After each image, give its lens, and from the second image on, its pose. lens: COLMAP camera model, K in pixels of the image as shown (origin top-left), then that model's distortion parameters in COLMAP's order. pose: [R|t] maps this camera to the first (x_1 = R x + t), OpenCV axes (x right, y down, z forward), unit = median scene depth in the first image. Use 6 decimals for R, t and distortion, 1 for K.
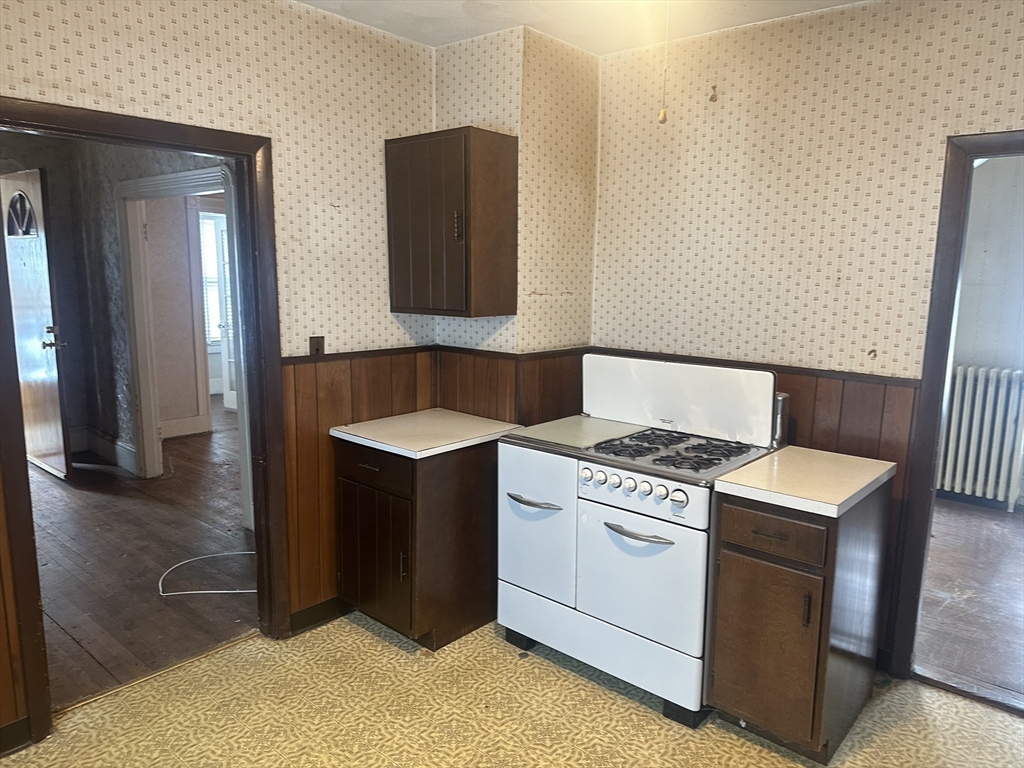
lens RADIAL K [[714.7, 0, 517.3], [0, 714.7, 385.3], [0, 0, 1]] dist [0.084485, -0.100336]
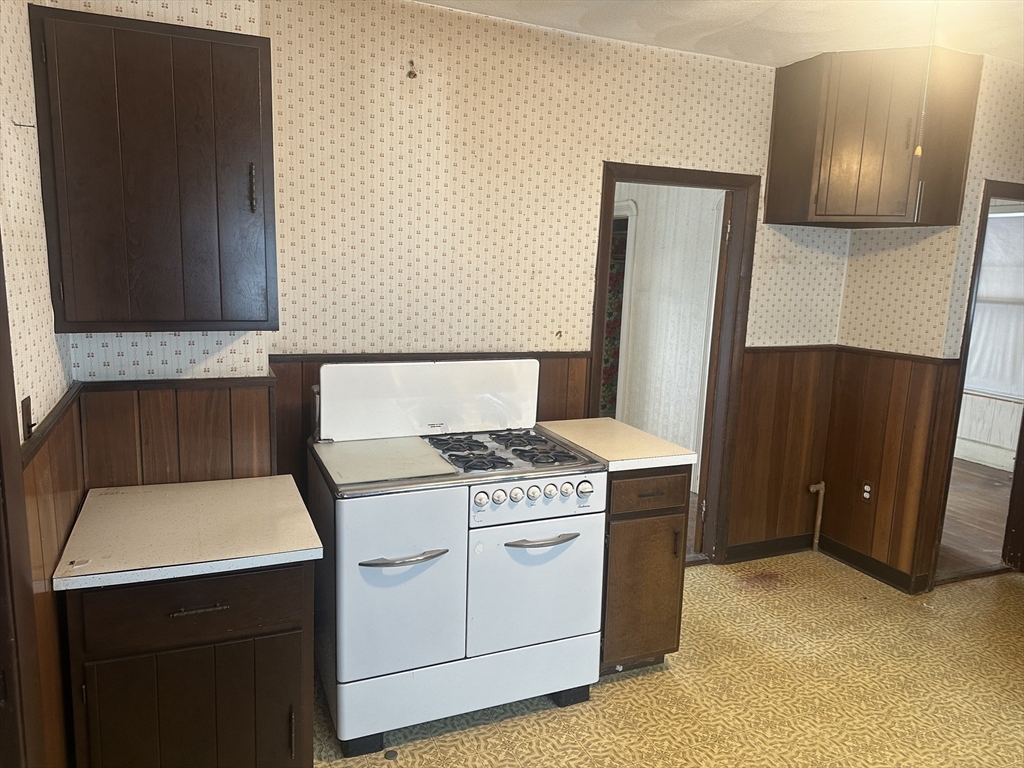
lens RADIAL K [[714.7, 0, 512.4], [0, 714.7, 385.7], [0, 0, 1]] dist [0.084485, -0.100336]
pose [[0.433981, -0.149044, 0.888508, -0.578625], [0.116399, 0.987231, 0.108750, -0.092344], [-0.893371, 0.056226, 0.445788, 0.512613]]
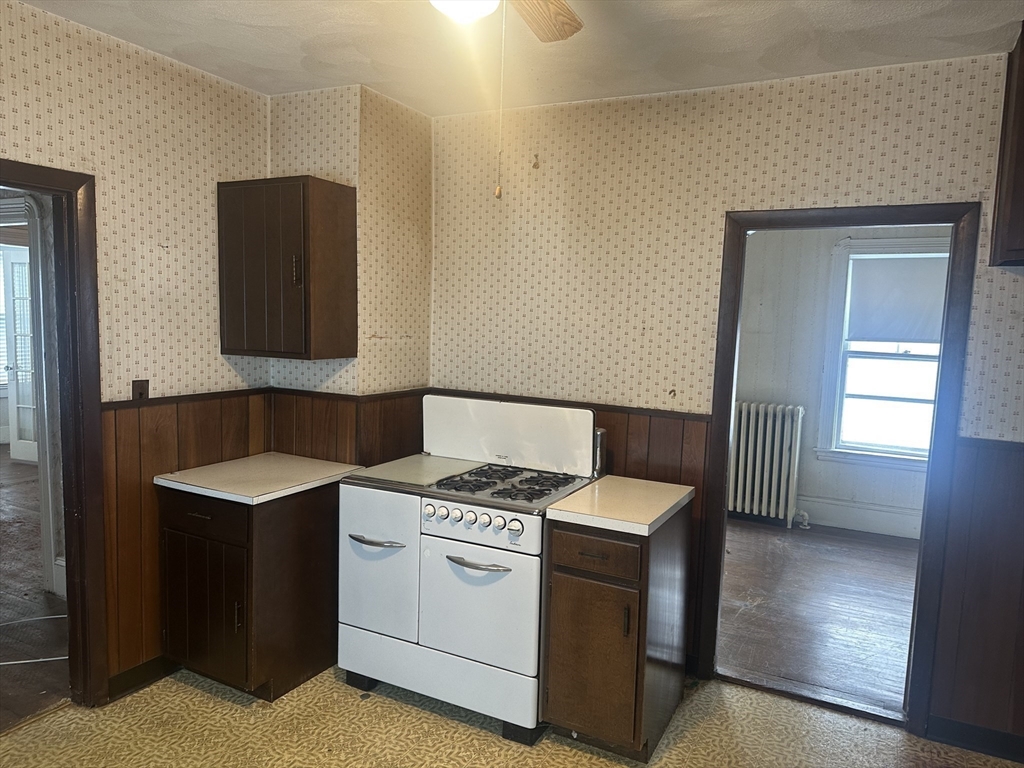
lens RADIAL K [[714.7, 0, 518.8], [0, 714.7, 385.3], [0, 0, 1]] dist [0.084485, -0.100336]
pose [[0.971925, -0.006169, 0.235209, -0.018587], [0.019244, 0.998391, -0.053334, 0.000237], [-0.234502, 0.056363, 0.970480, -0.052883]]
